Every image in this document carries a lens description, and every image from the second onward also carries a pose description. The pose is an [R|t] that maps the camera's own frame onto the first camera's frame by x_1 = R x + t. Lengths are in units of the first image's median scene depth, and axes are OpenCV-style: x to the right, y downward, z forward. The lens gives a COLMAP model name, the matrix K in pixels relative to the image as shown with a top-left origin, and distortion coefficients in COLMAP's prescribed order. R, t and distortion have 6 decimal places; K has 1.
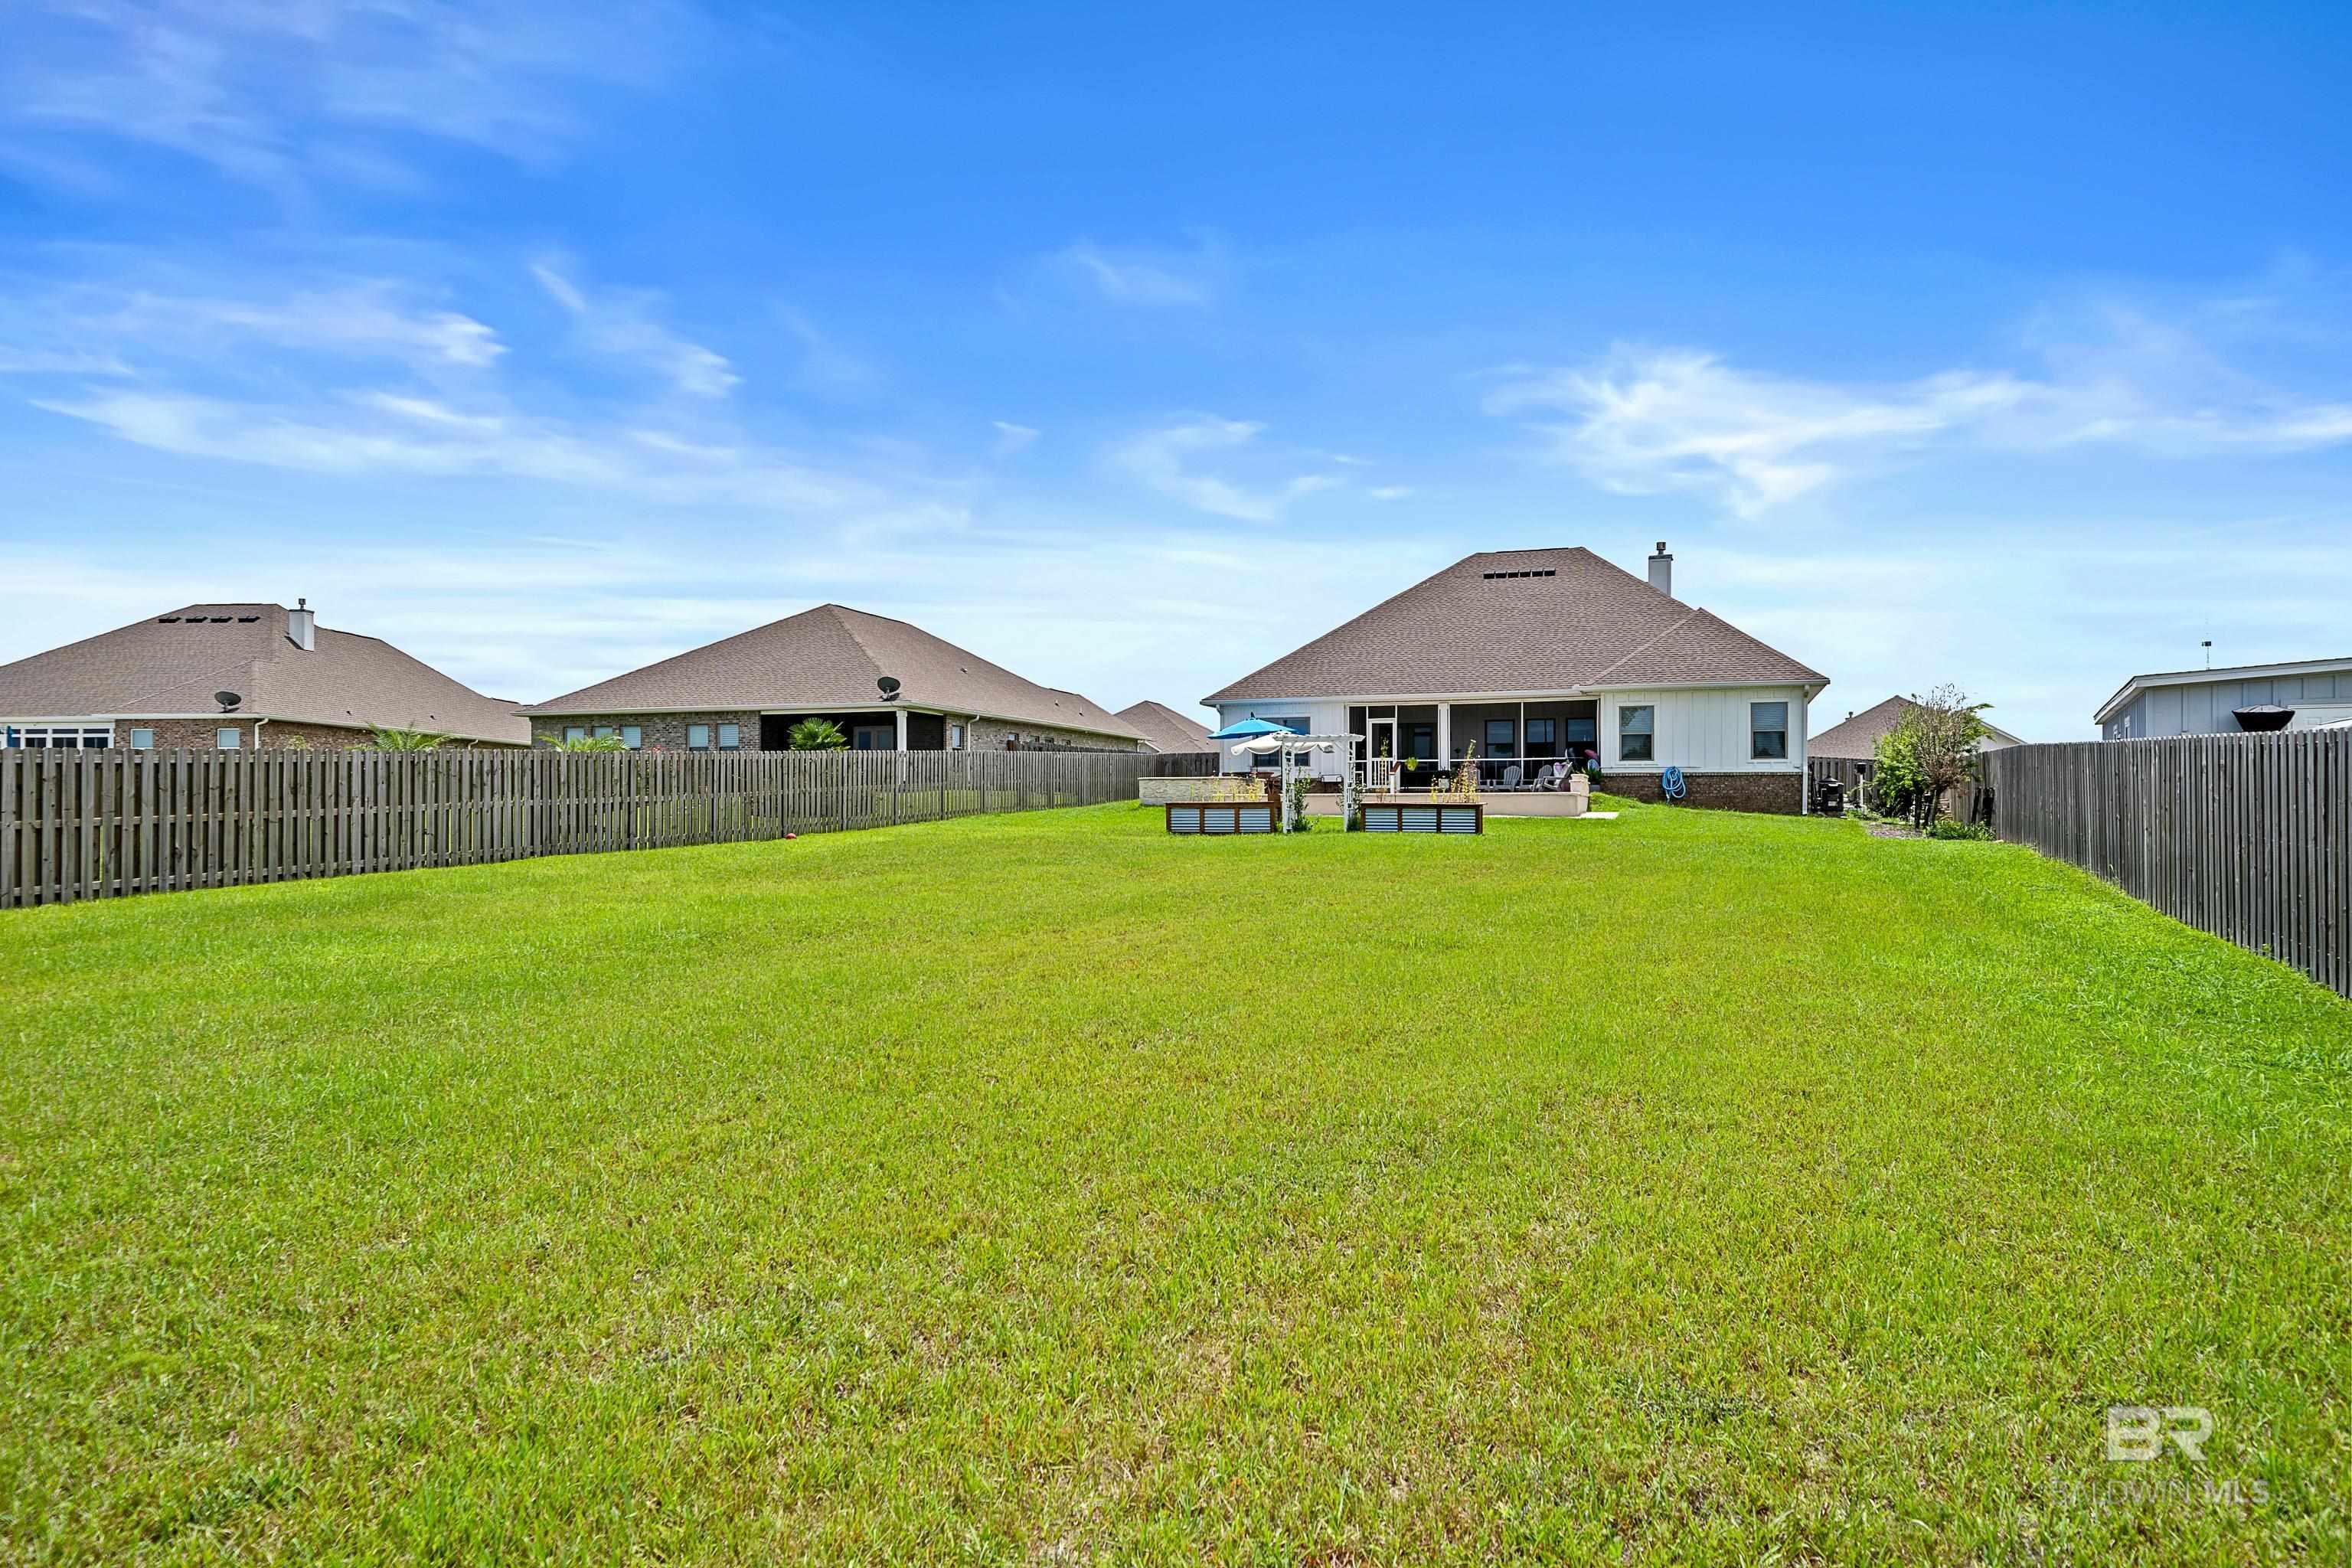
lens RADIAL K [[1510.5, 0, 1176.0], [0, 1510.5, 784.0], [0, 0, 1]] dist [0.005753, 0.000833]
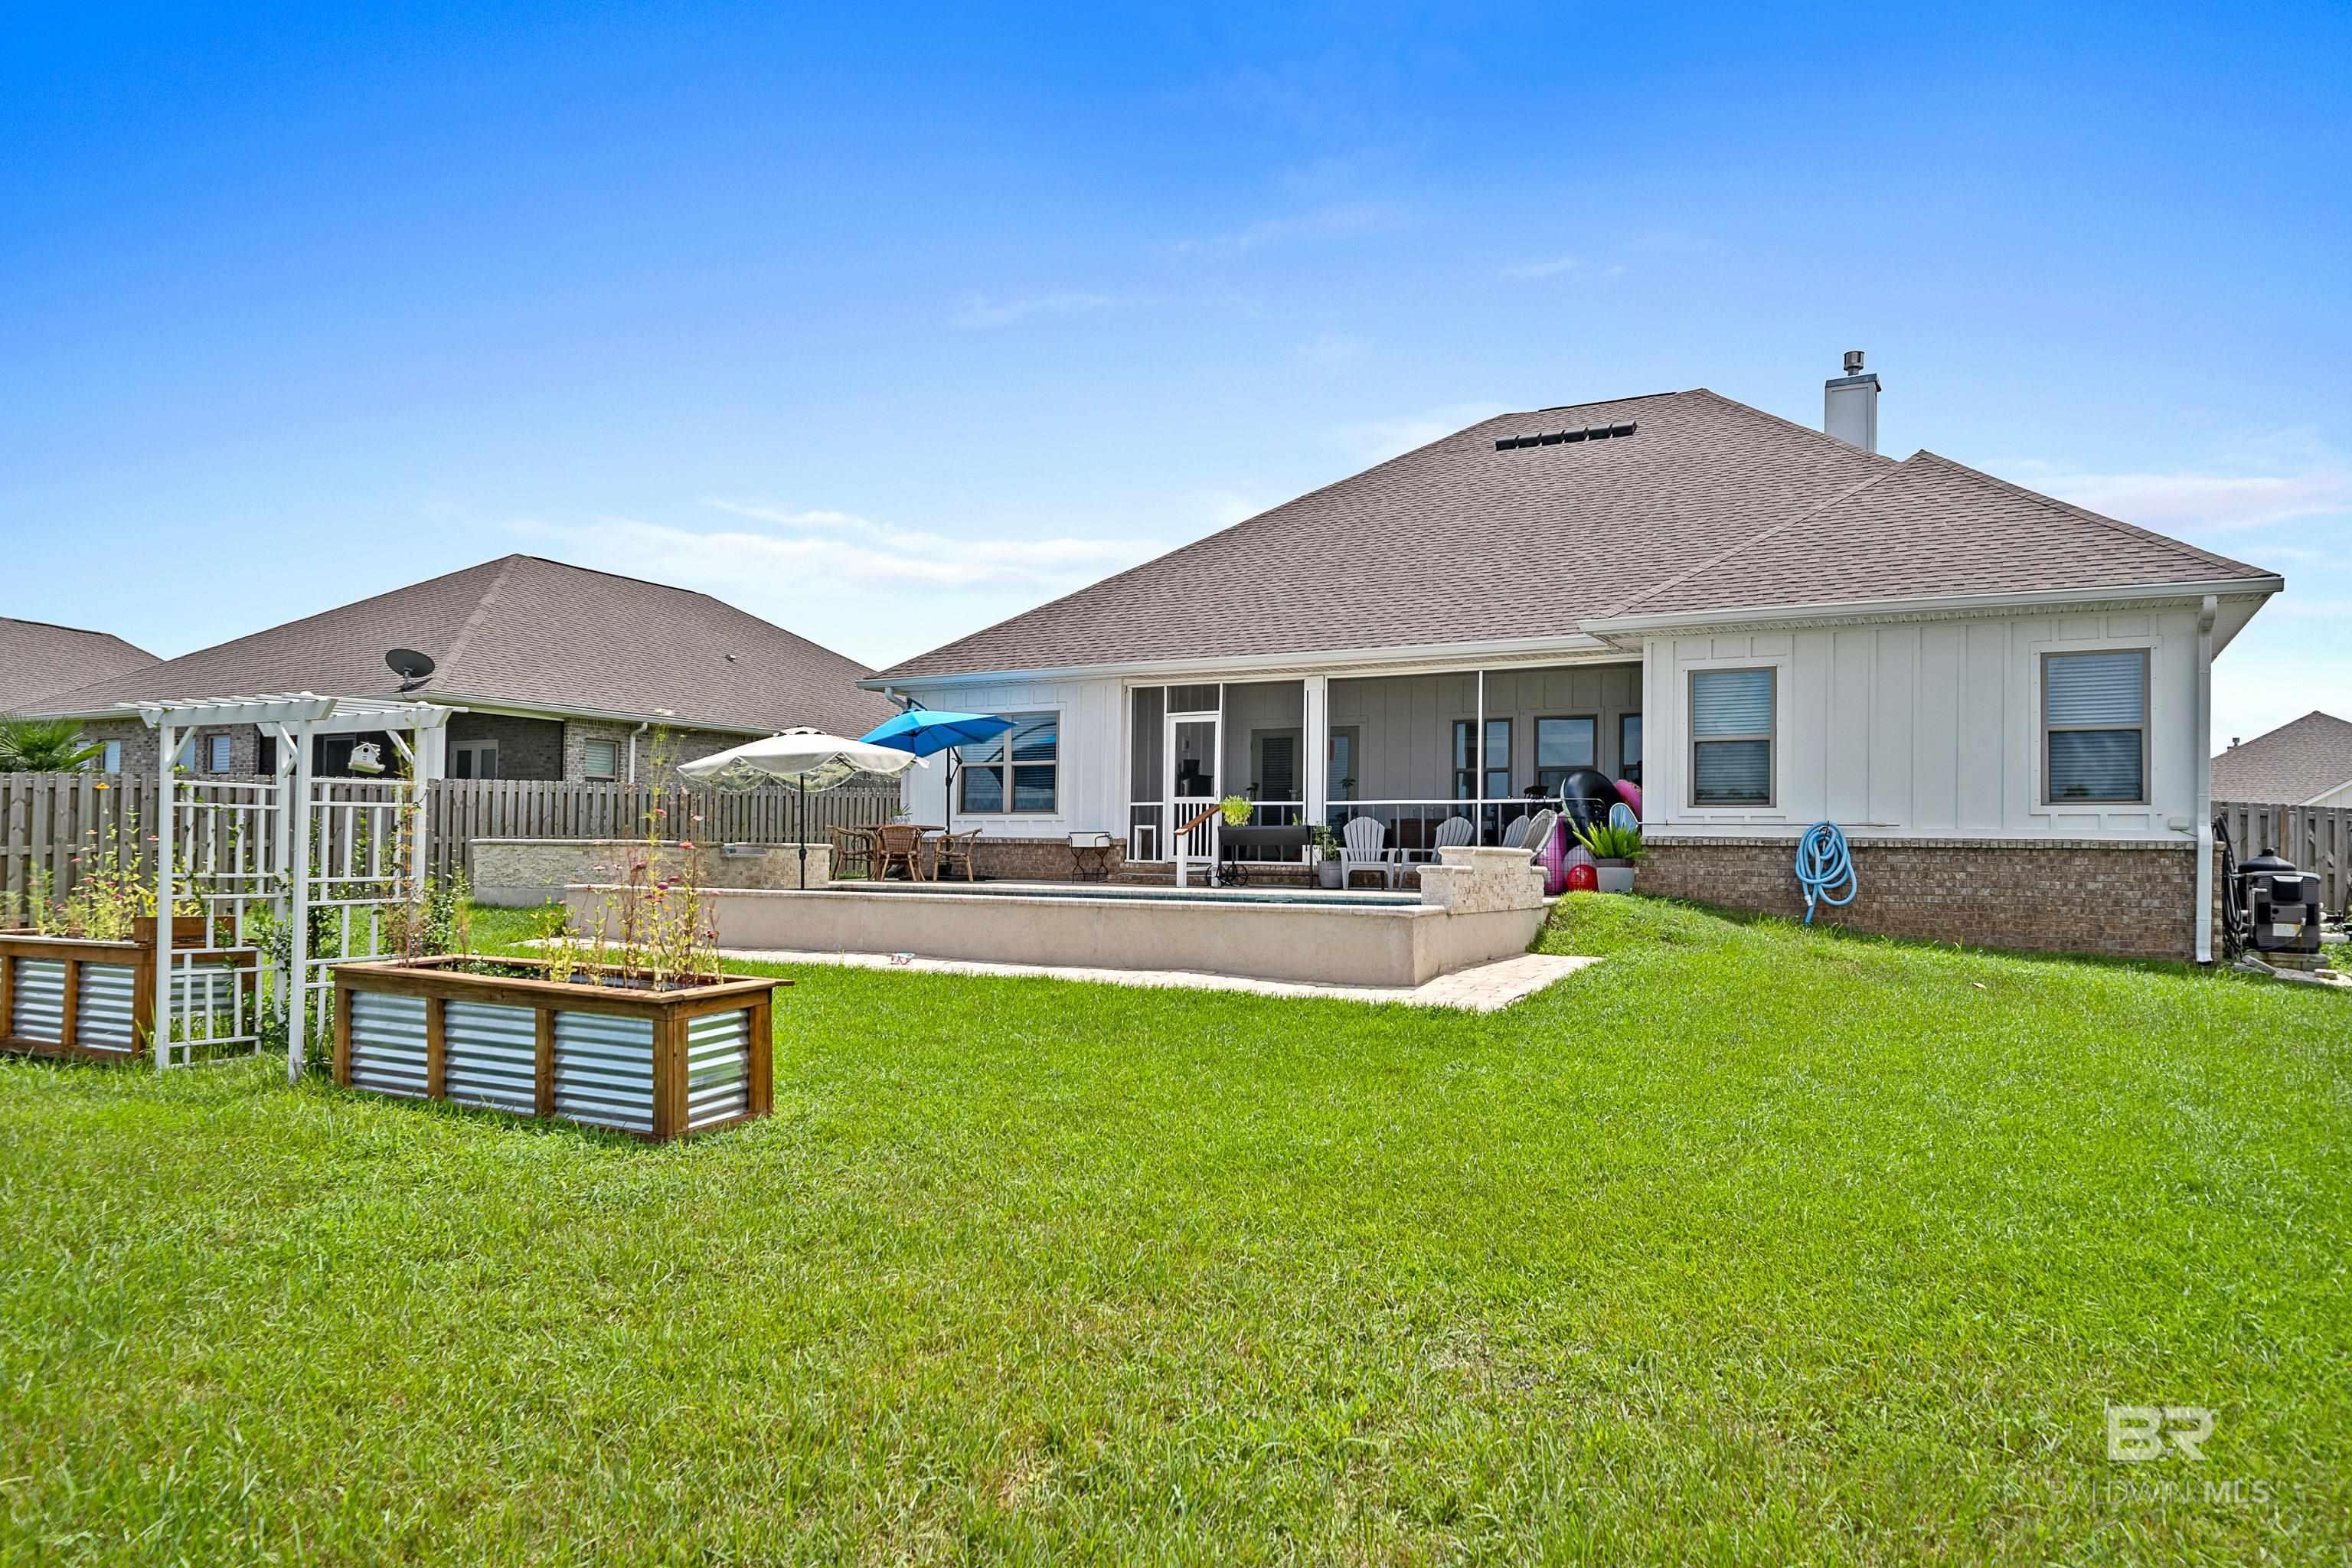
lens RADIAL K [[1540.0, 0, 1184.8], [0, 1540.0, 796.1], [0, 0, 1]] dist [0.002102, 0.002480]
pose [[0.986010, 0.005402, -0.166598, 0.221220], [-0.008589, 0.999794, -0.018414, -0.009189], [0.166464, 0.019588, 0.985853, 0.555139]]
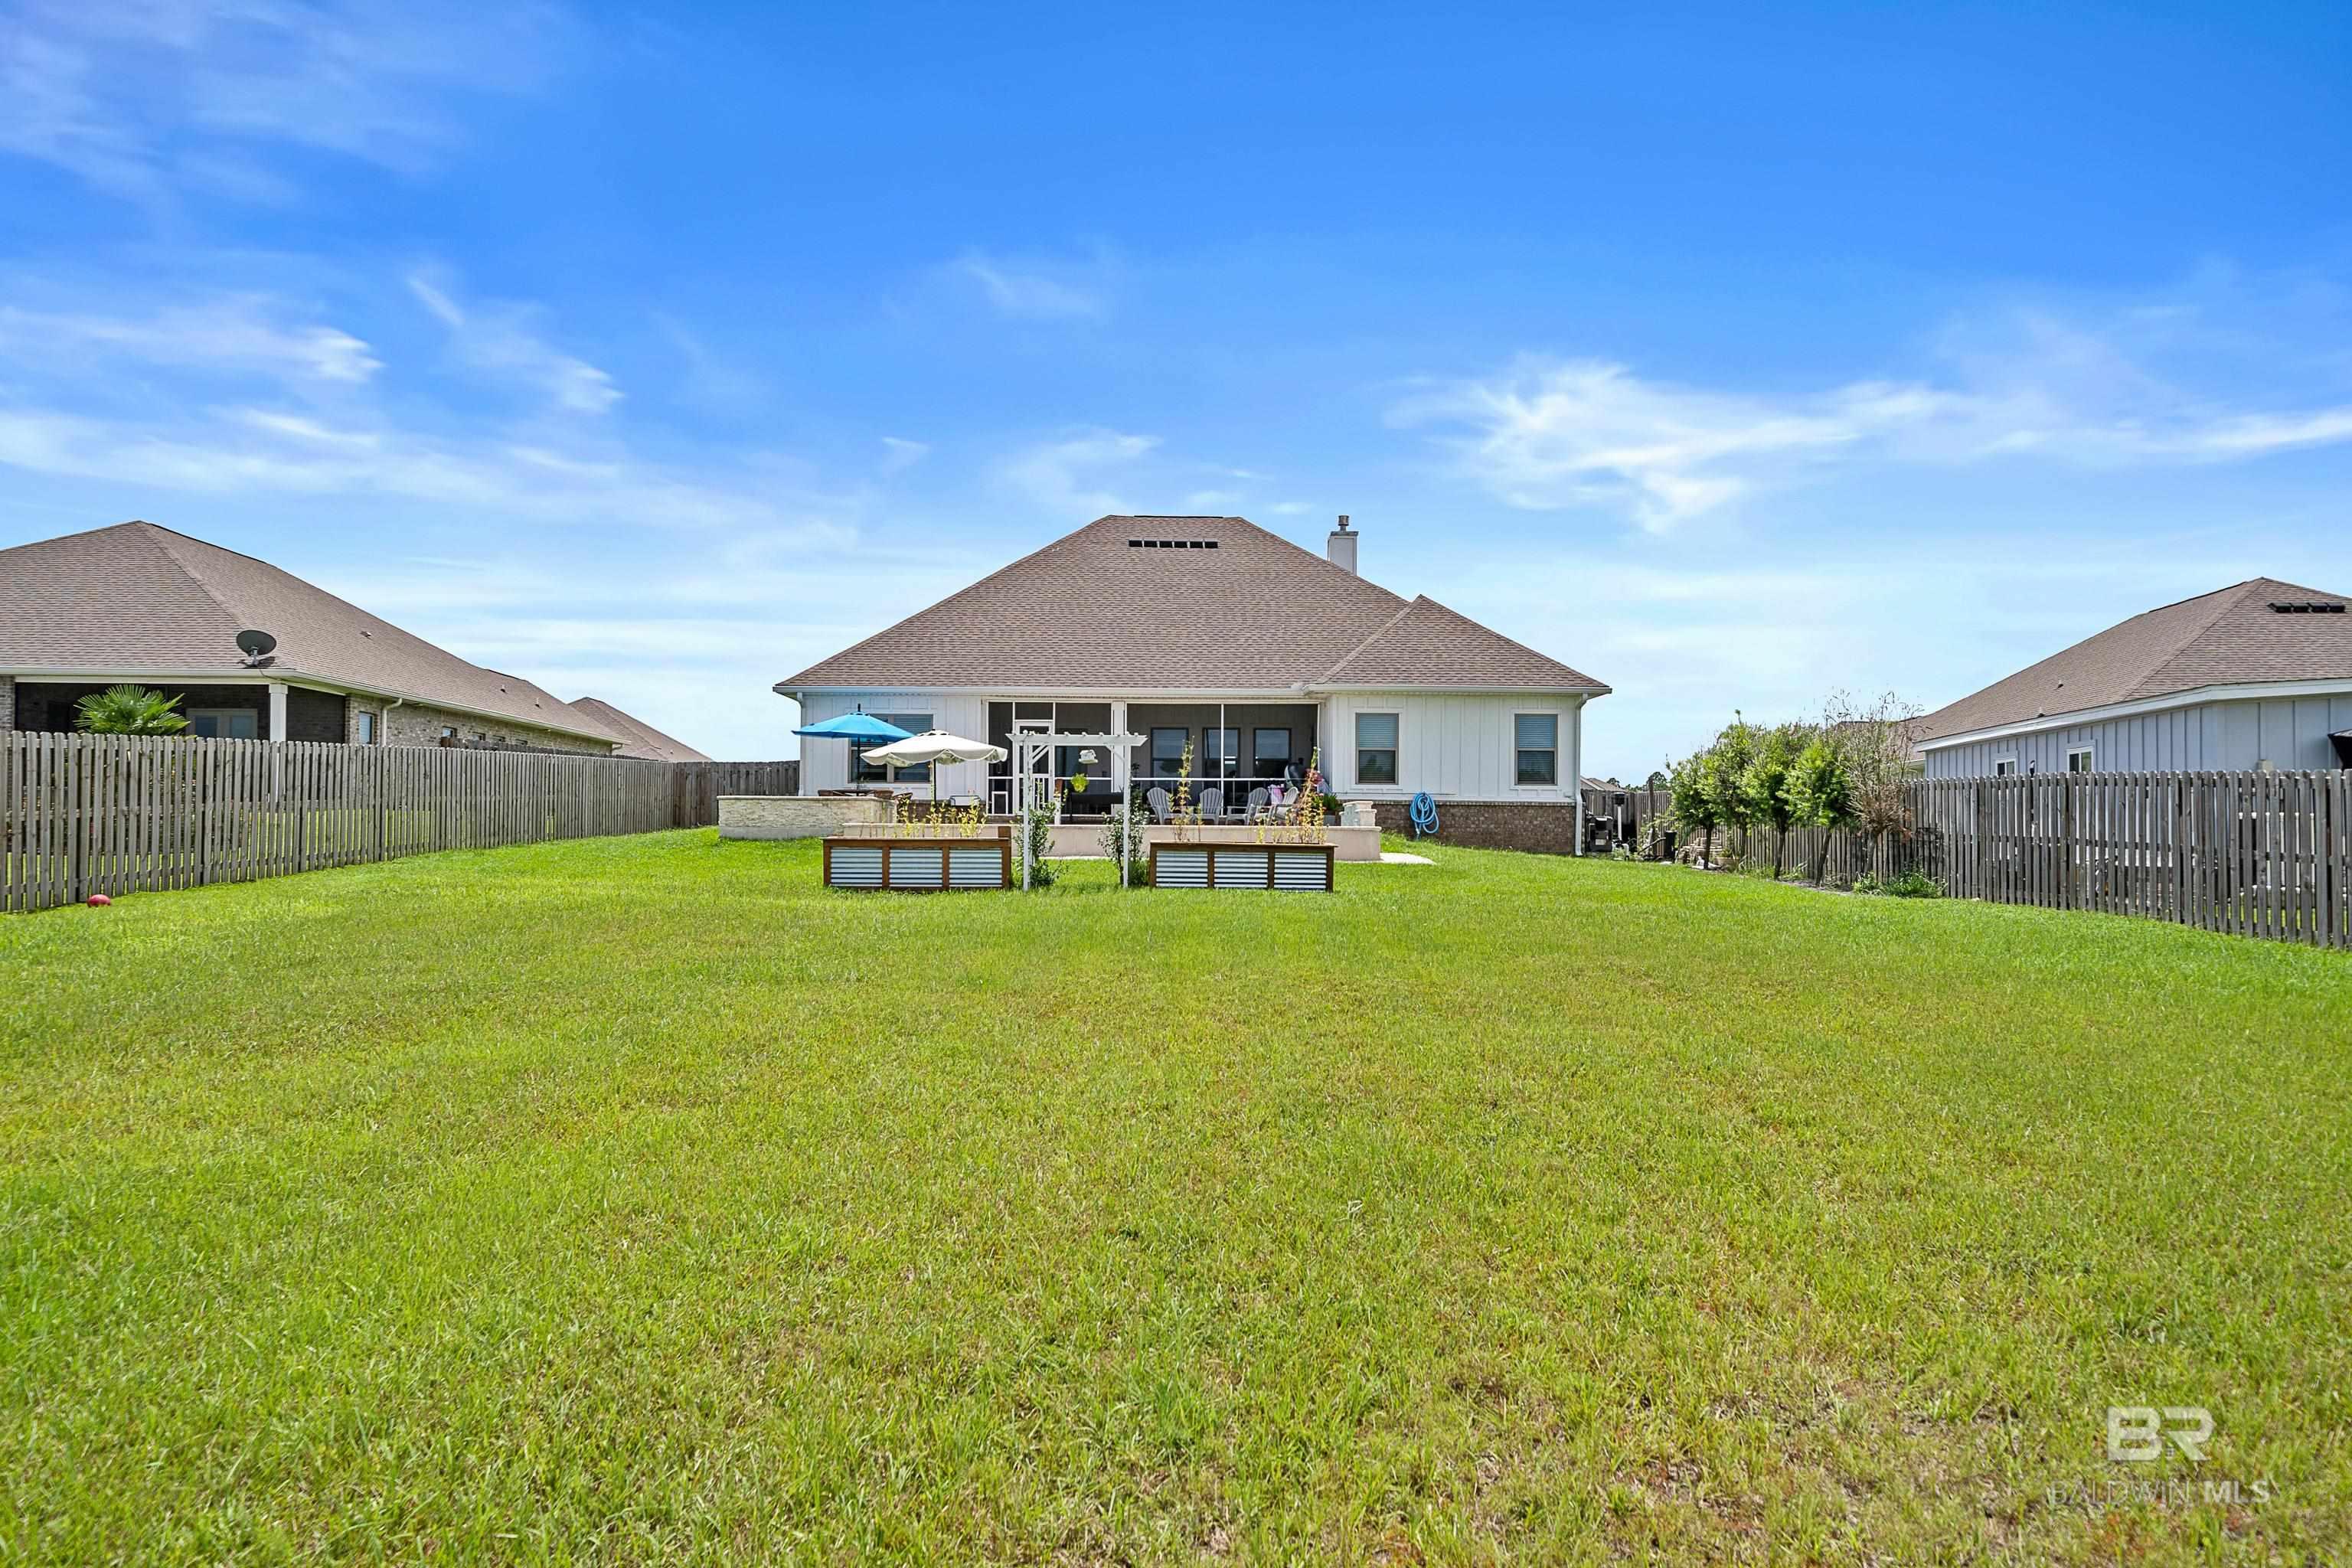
lens RADIAL K [[1605.3, 0, 1180.4], [0, 1605.3, 784.6], [0, 0, 1]] dist [-0.001875, 0.001431]
pose [[0.932049, 0.019259, 0.361820, -0.081183], [-0.014586, 0.999771, -0.015642, -0.000956], [-0.362038, 0.009301, 0.932117, 0.261884]]
